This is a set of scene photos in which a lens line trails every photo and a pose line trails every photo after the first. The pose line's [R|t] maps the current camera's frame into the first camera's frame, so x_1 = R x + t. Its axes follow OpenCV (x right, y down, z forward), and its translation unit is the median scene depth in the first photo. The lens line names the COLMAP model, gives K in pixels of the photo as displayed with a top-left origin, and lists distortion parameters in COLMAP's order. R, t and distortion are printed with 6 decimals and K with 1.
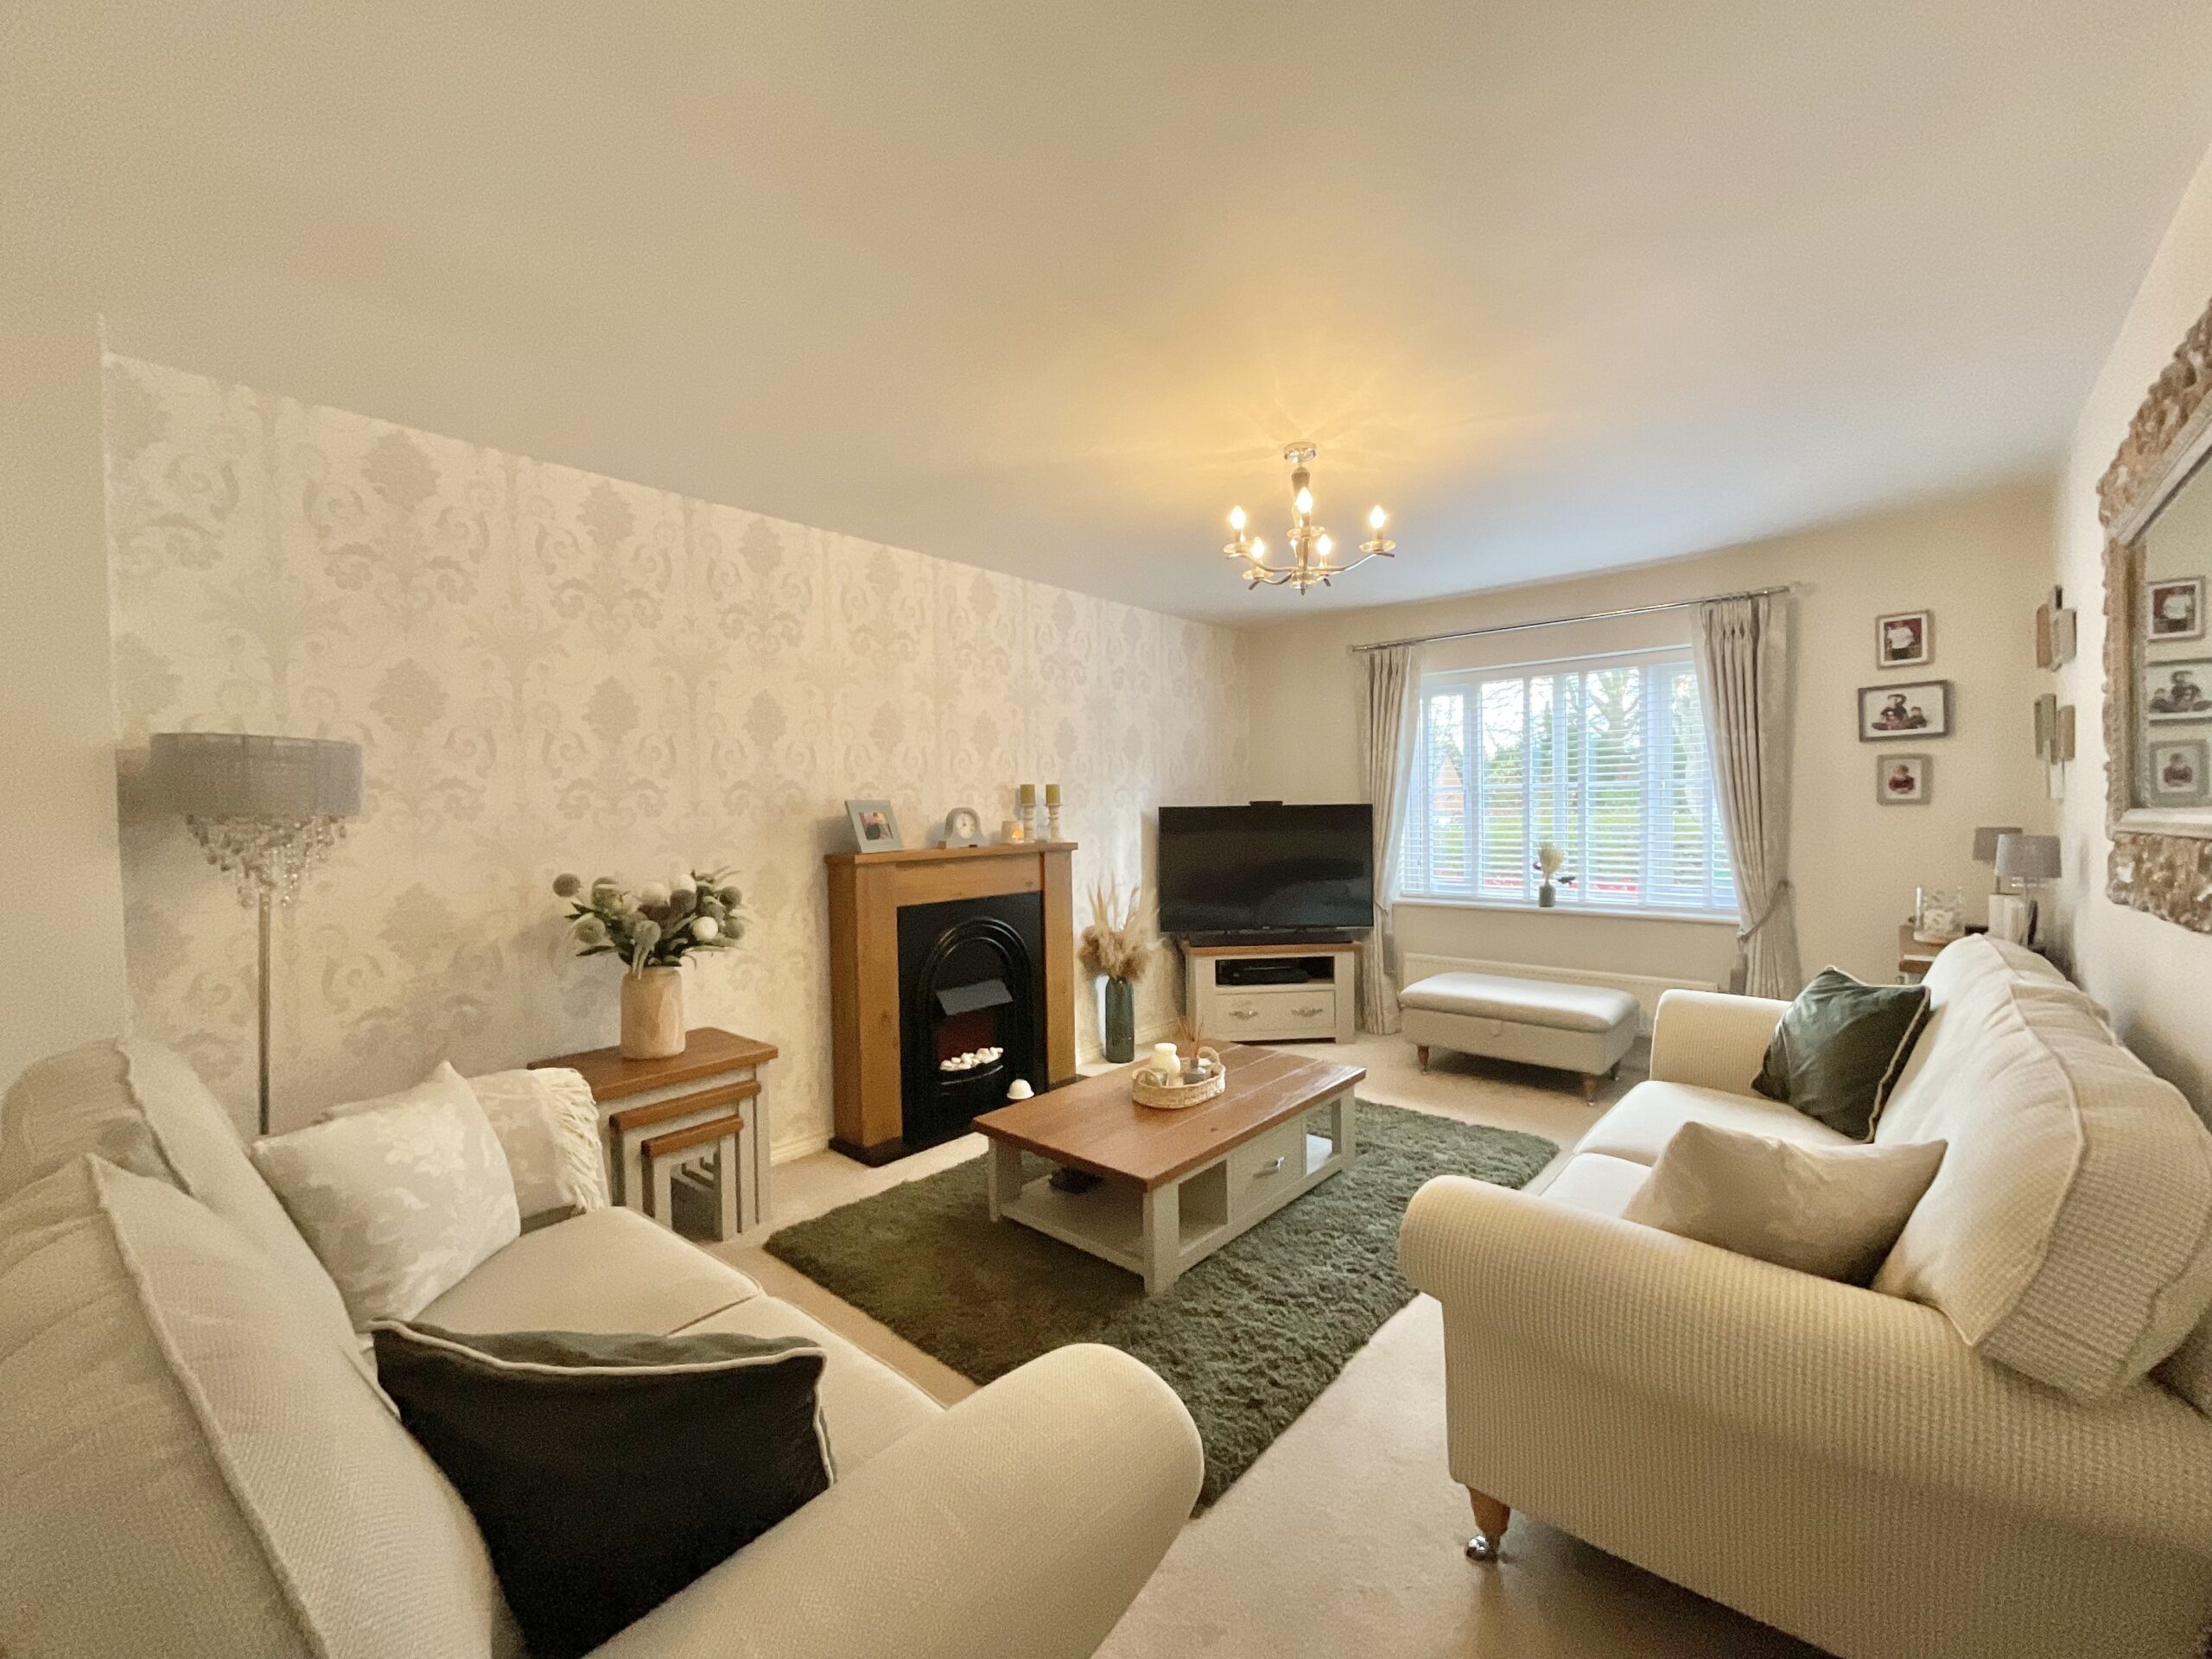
lens RADIAL K [[896.6, 0, 1106.0], [0, 896.6, 829.5], [0, 0, 1]] dist [0.000212, 0.000270]
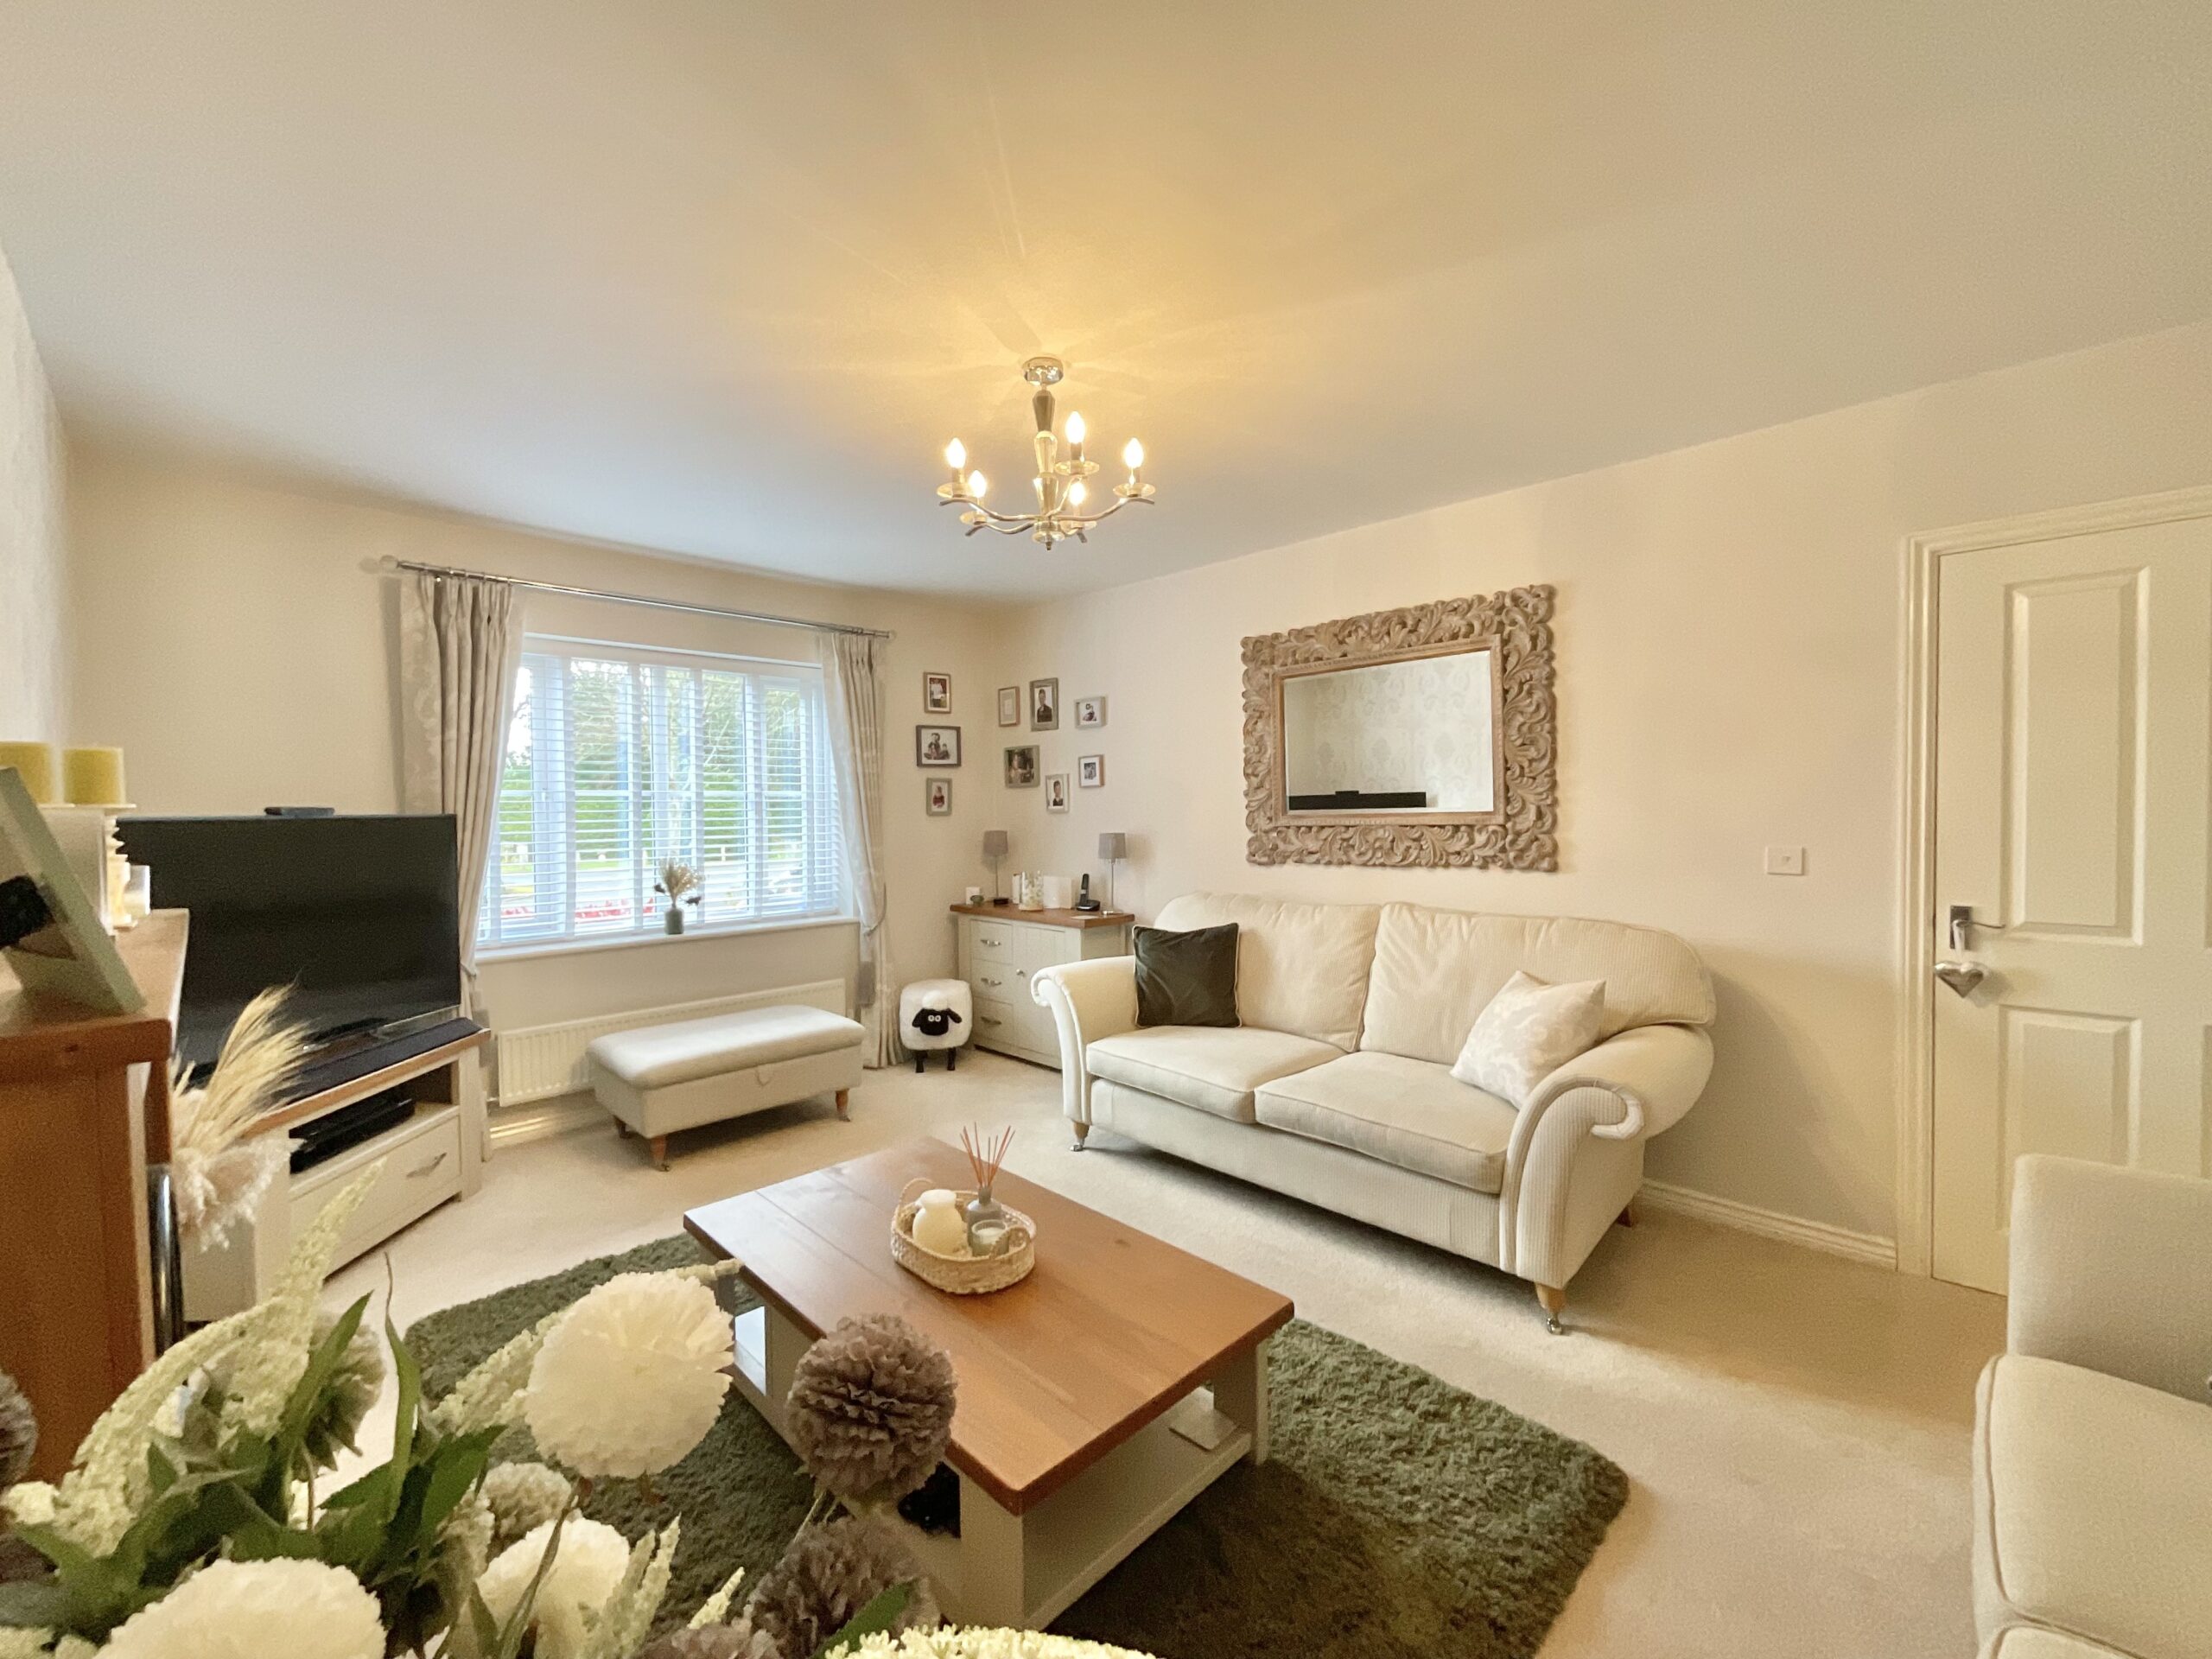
lens RADIAL K [[896.6, 0, 1106.0], [0, 896.6, 829.5], [0, 0, 1]] dist [0.000212, 0.000270]
pose [[0.064279, -0.010910, 0.997872, -0.431314], [0.032967, 0.999418, 0.008803, -0.010398], [-0.997387, 0.032331, 0.064601, 0.657066]]
